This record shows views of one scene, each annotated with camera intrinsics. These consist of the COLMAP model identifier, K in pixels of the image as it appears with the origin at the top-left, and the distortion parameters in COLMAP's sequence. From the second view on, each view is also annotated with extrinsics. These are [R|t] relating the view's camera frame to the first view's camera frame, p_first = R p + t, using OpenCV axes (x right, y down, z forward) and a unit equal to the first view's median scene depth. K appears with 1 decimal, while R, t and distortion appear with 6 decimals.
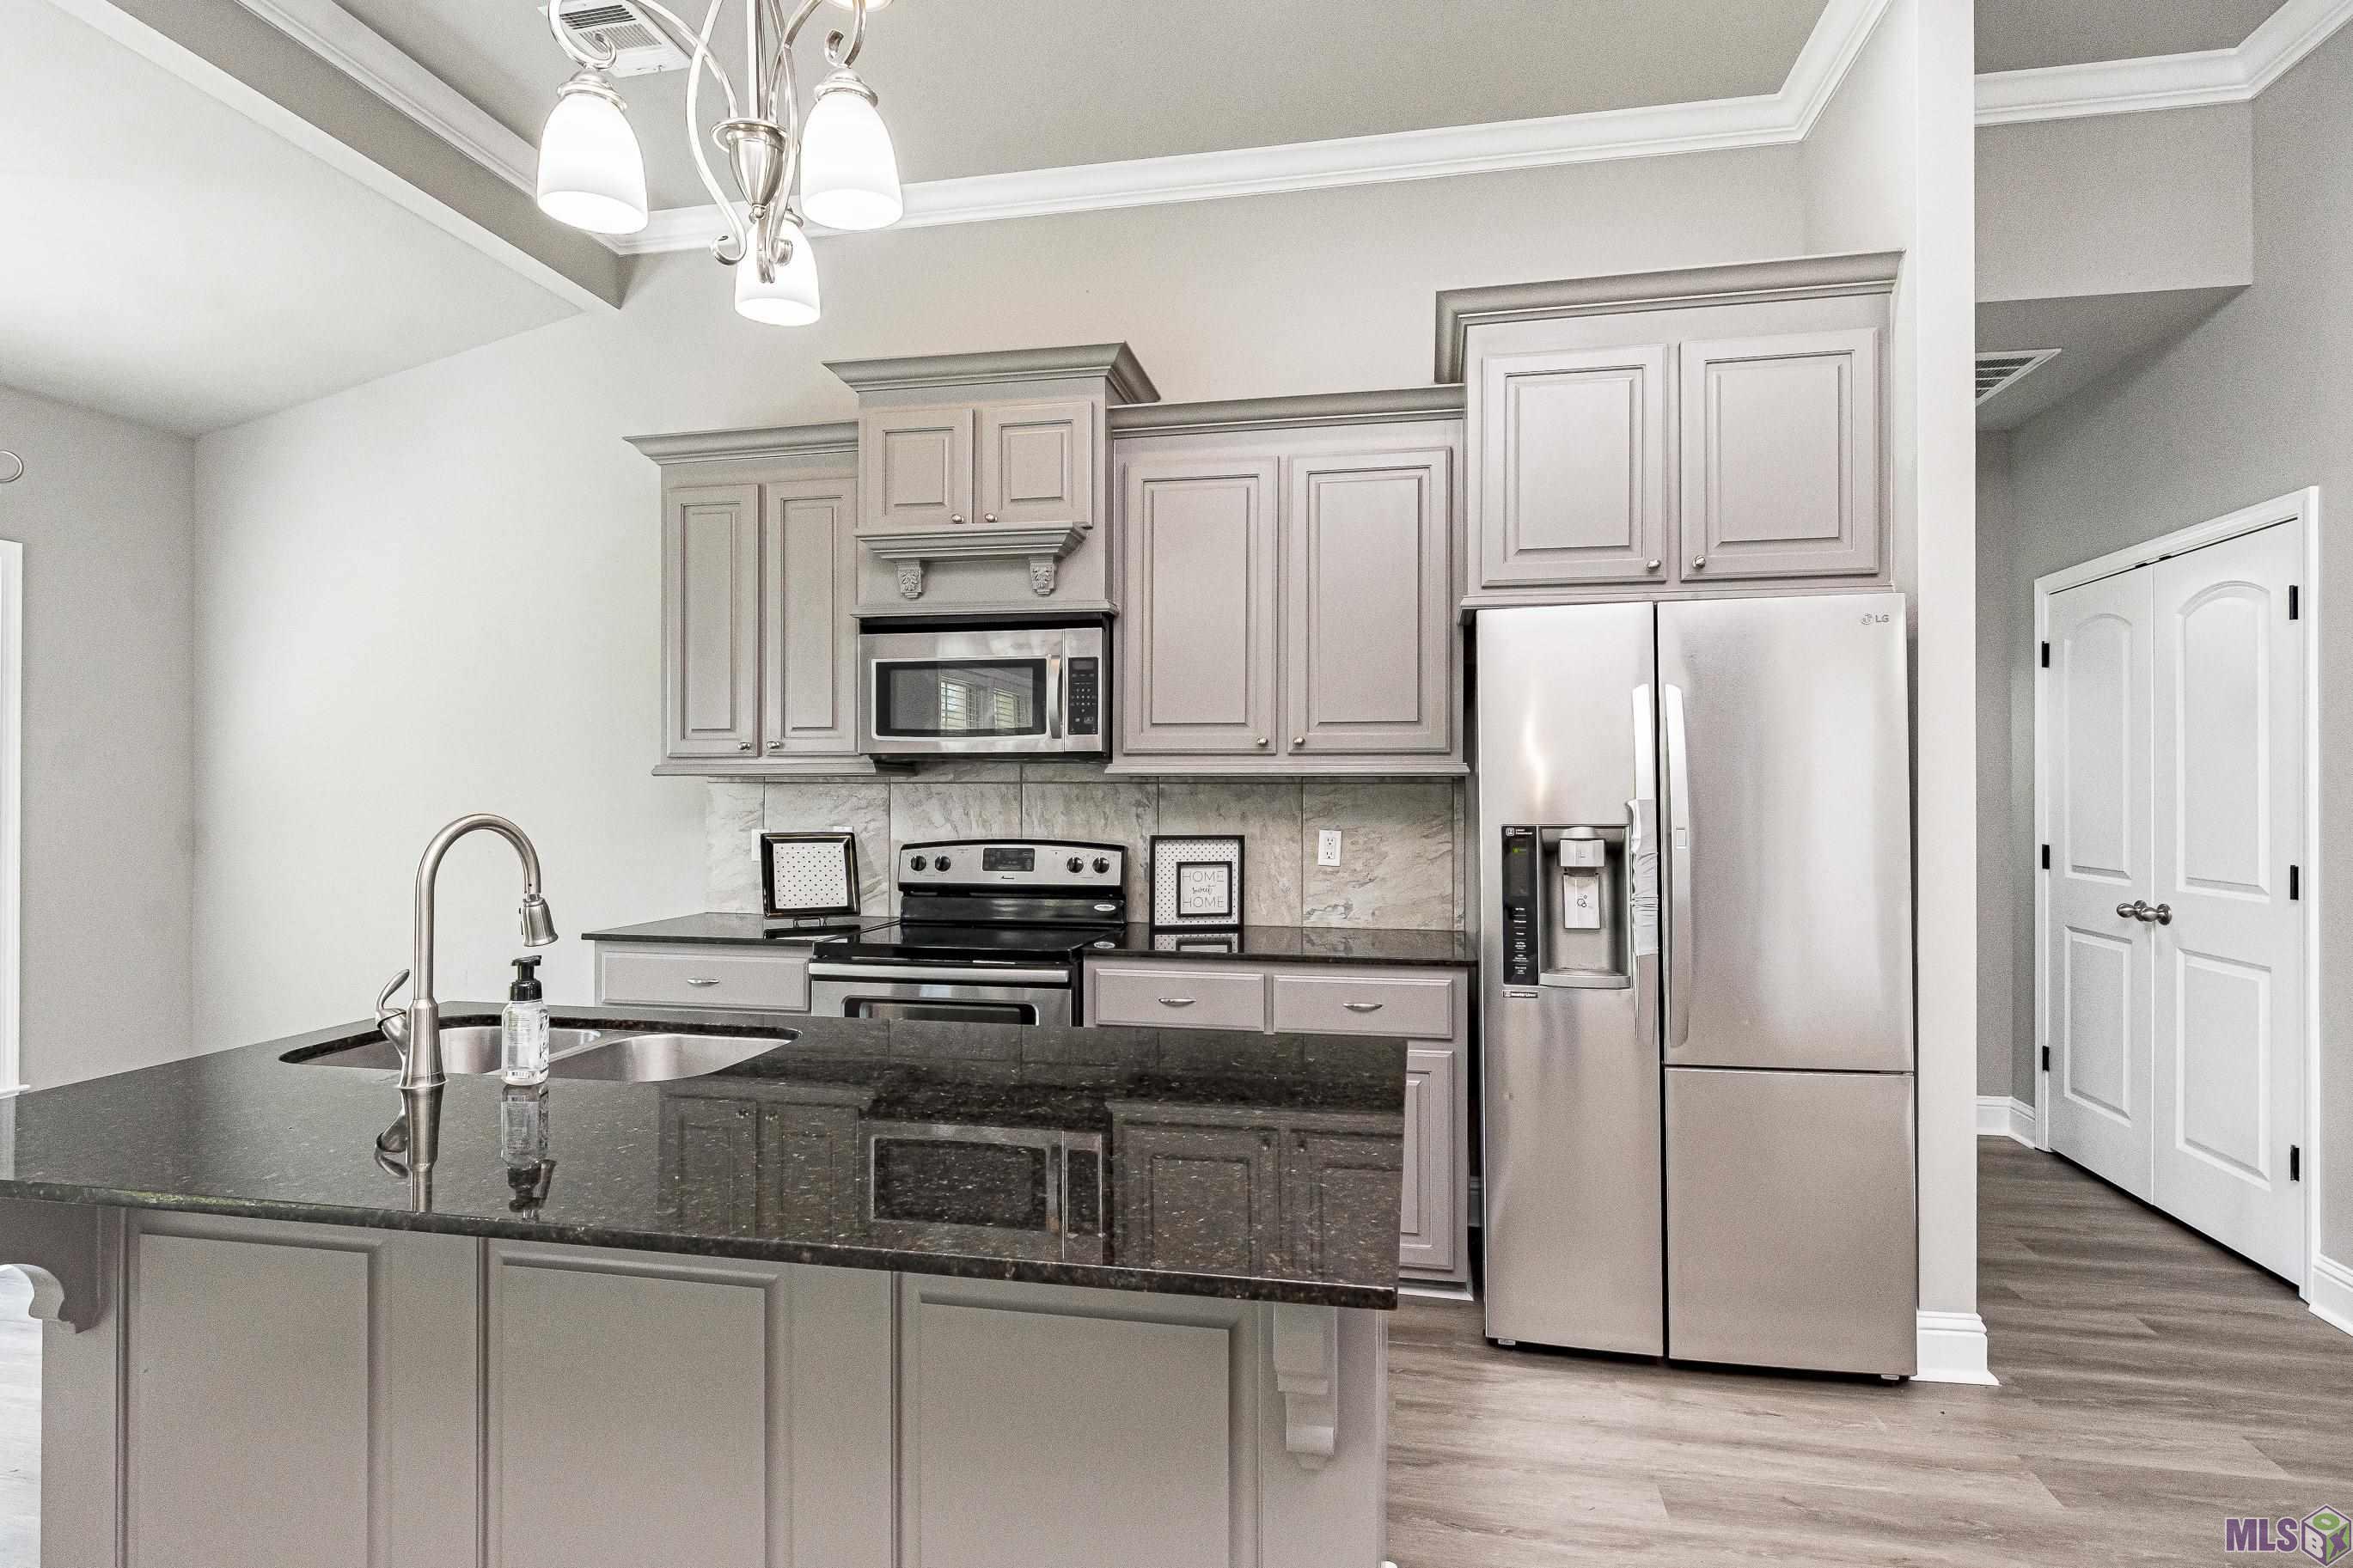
lens RADIAL K [[1139.6, 0, 1173.4], [0, 1139.6, 795.0], [0, 0, 1]] dist [-0.004270, -0.000218]
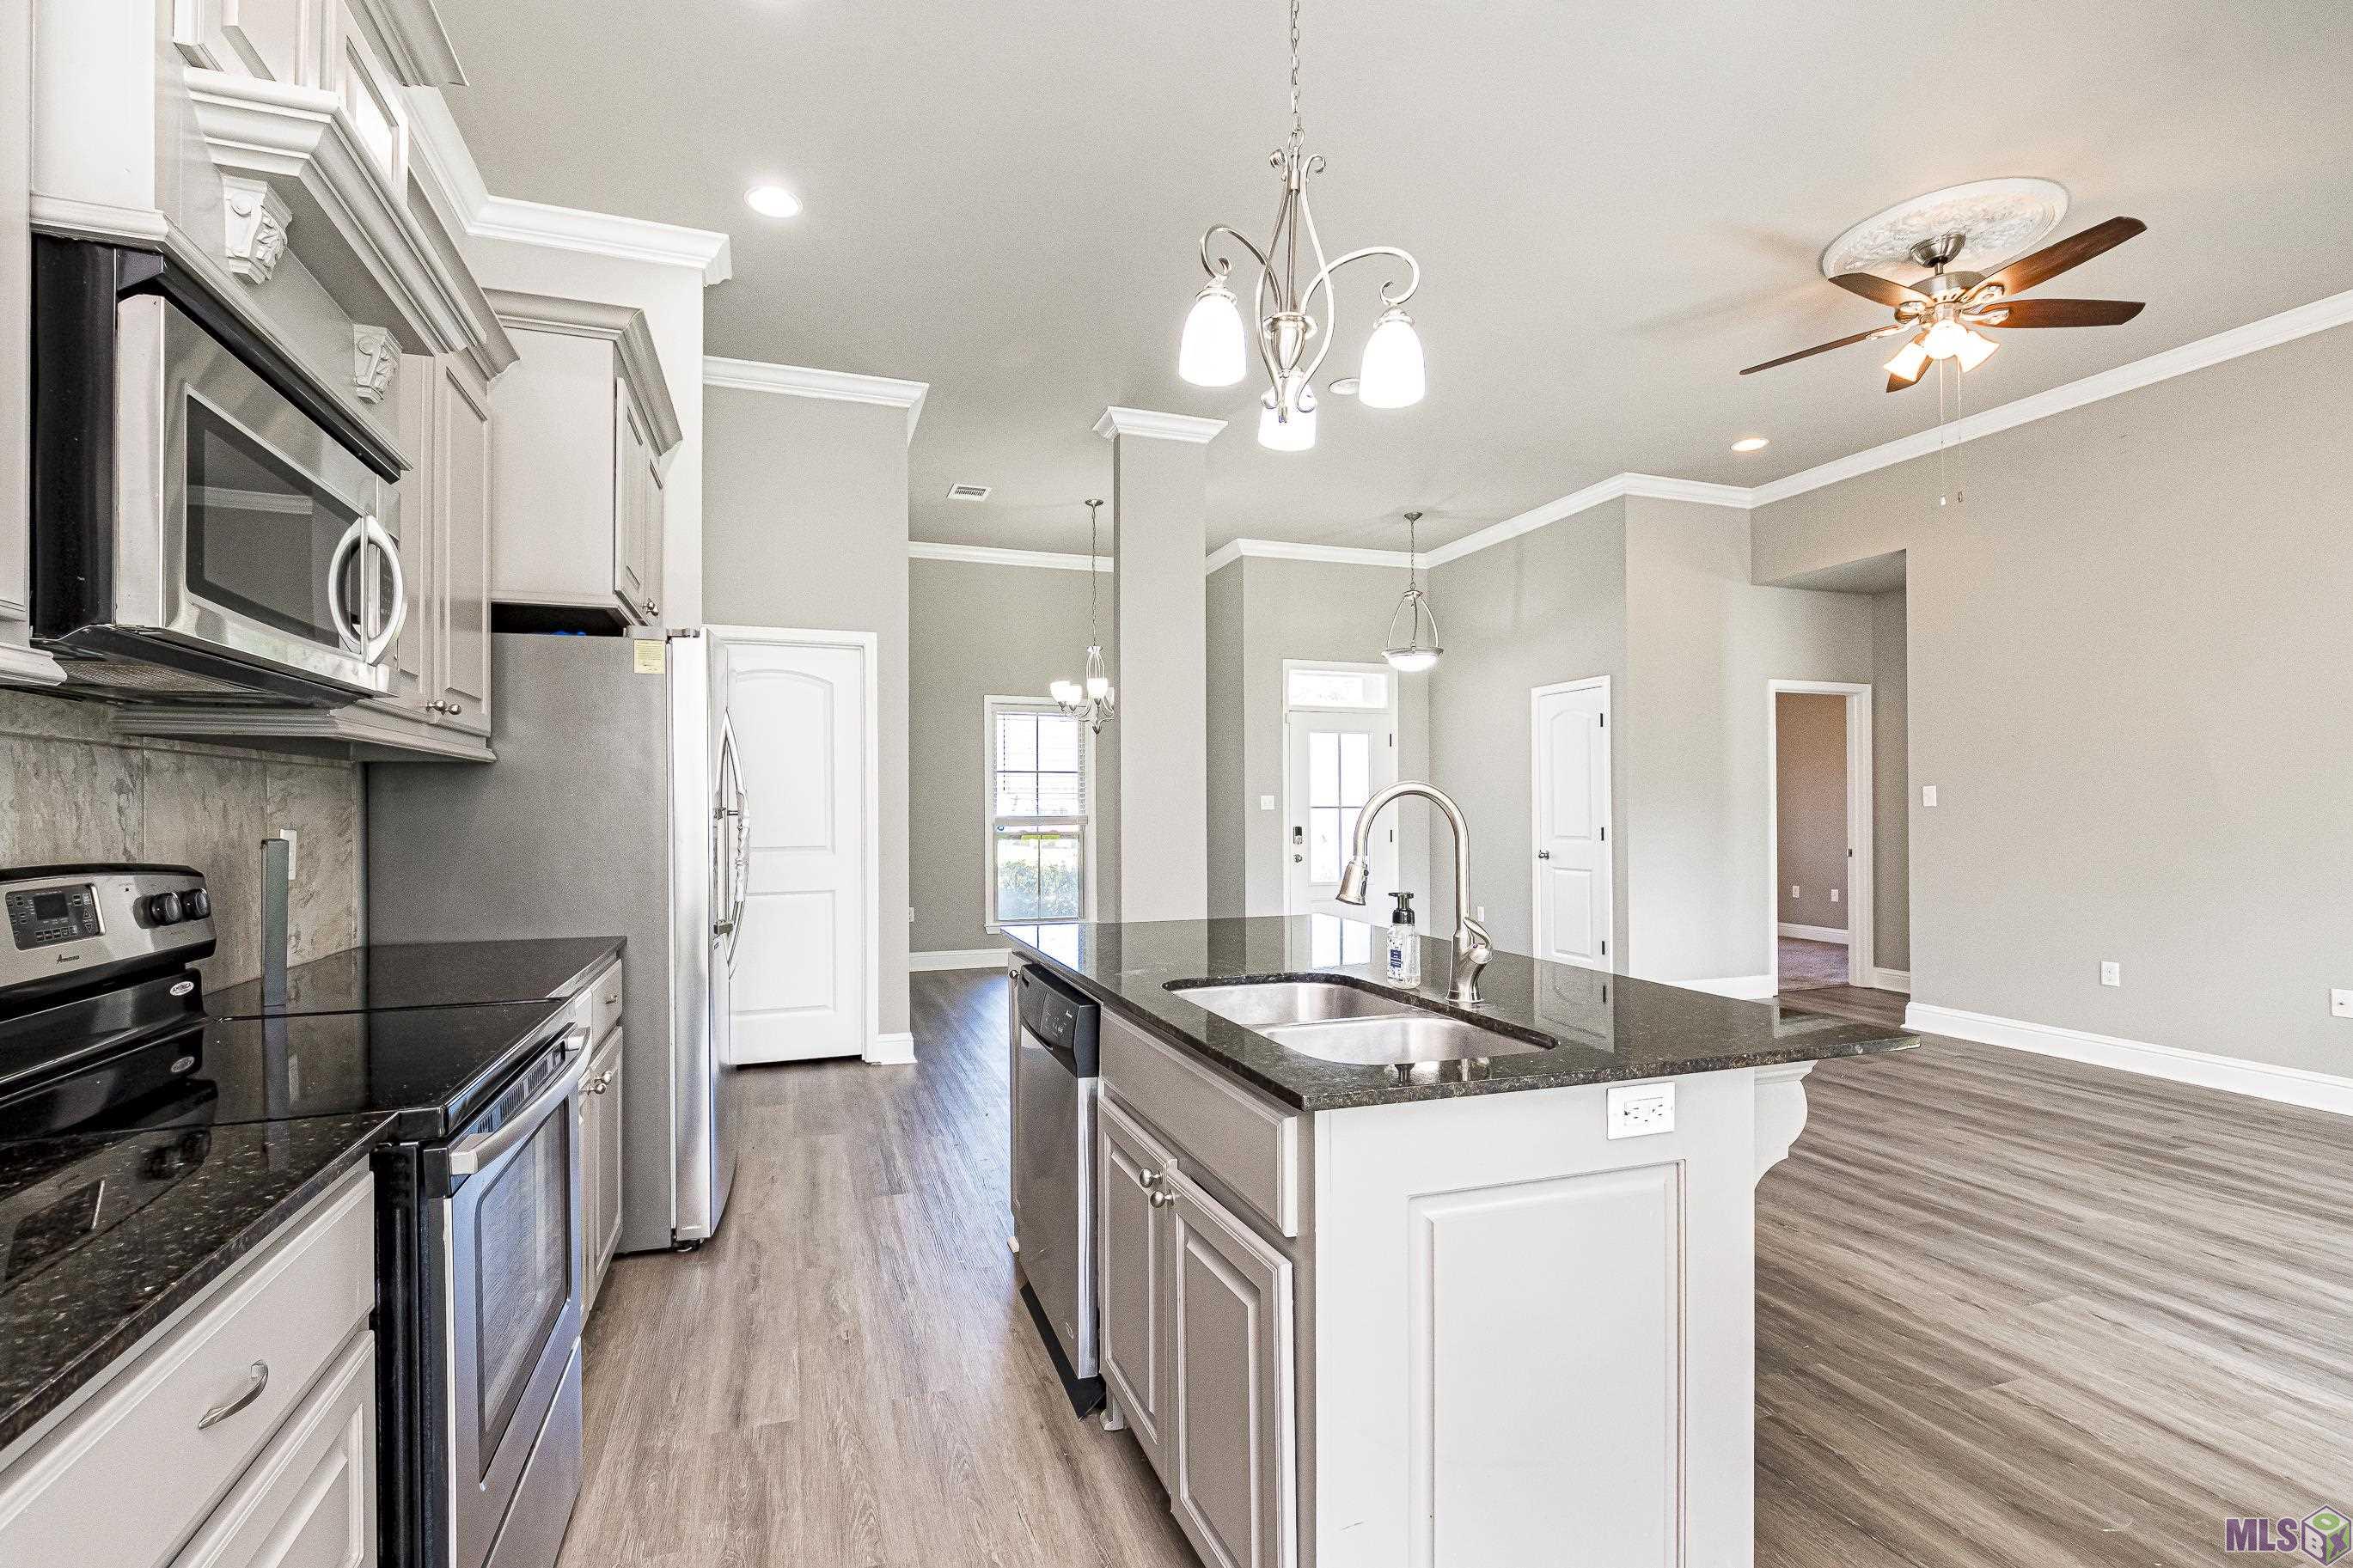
lens RADIAL K [[1149.9, 0, 1169.8], [0, 1149.9, 797.7], [0, 0, 1]] dist [0.002726, -0.000814]
pose [[-0.536115, 0.009981, 0.844086, -0.749768], [0.005143, 0.999950, -0.008558, 0.020703], [-0.844129, -0.000247, -0.536140, 0.923406]]
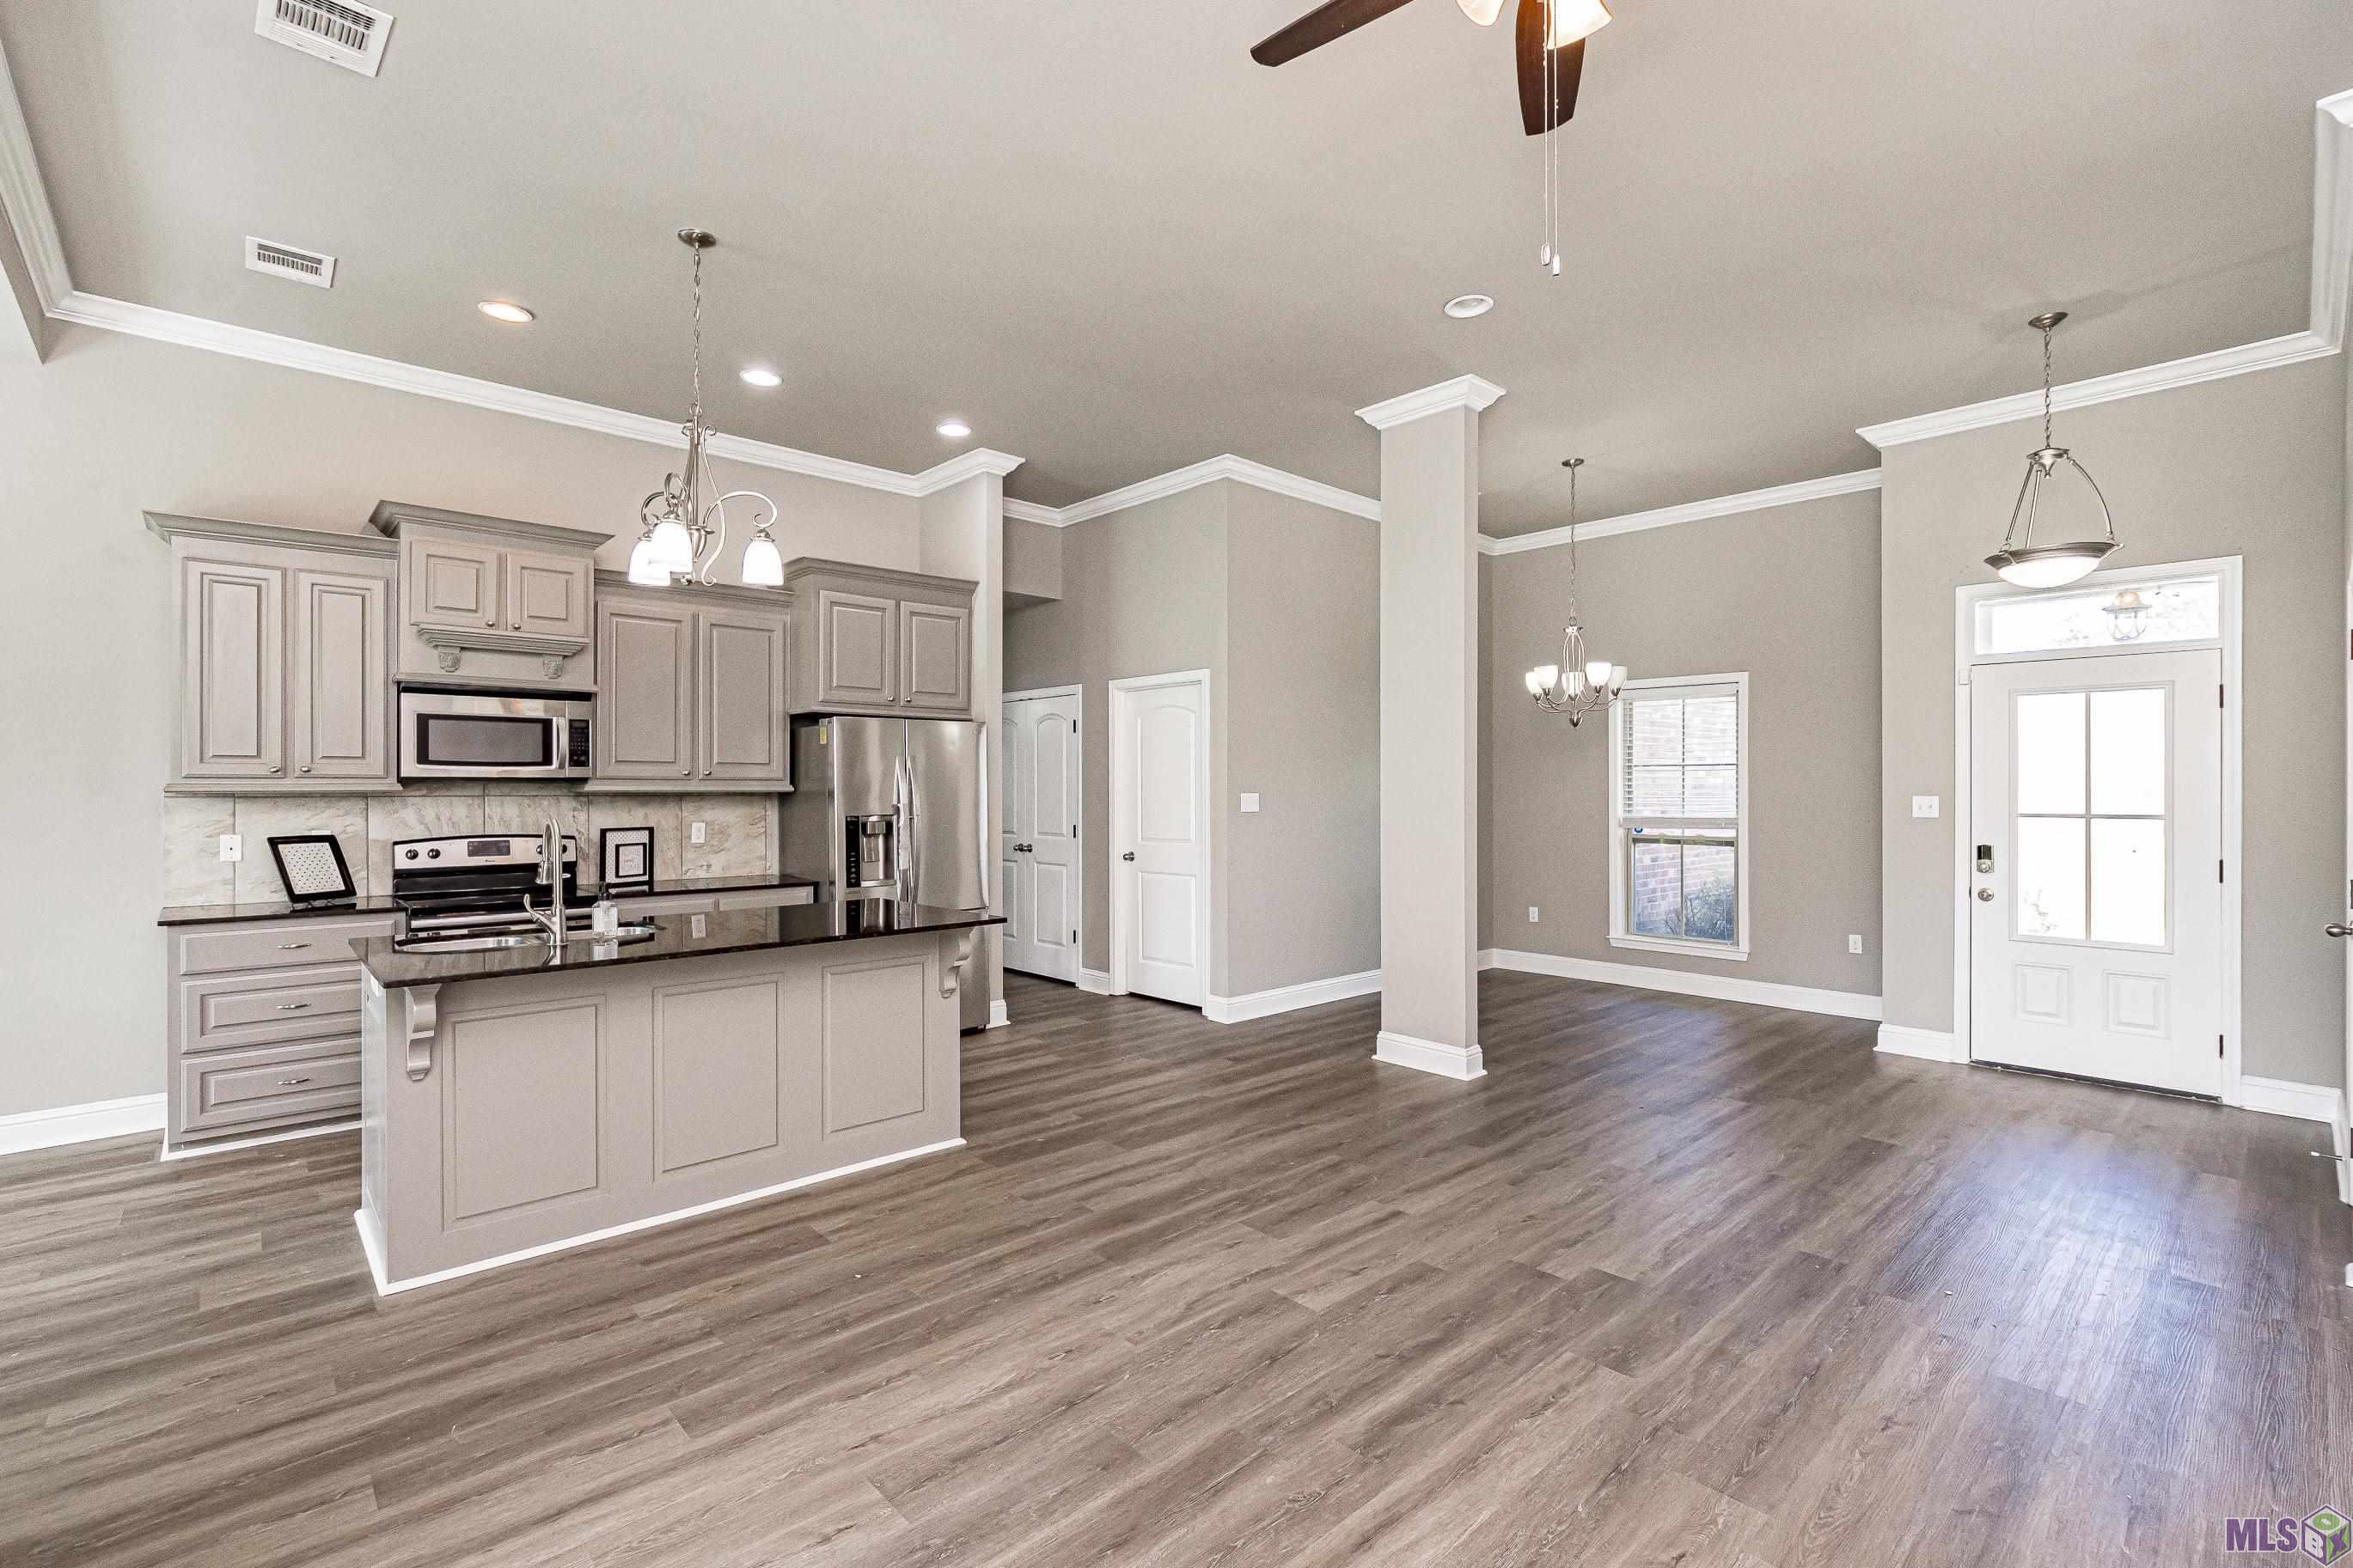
lens RADIAL K [[1108.7, 0, 1054.2], [0, 1108.7, 789.0], [0, 0, 1]] dist [-0.004041, -0.001141]
pose [[0.650513, -0.003437, 0.759487, -0.793288], [0.005055, 0.999987, 0.000196, -0.017462], [-0.759478, 0.003711, 0.650522, -0.509681]]
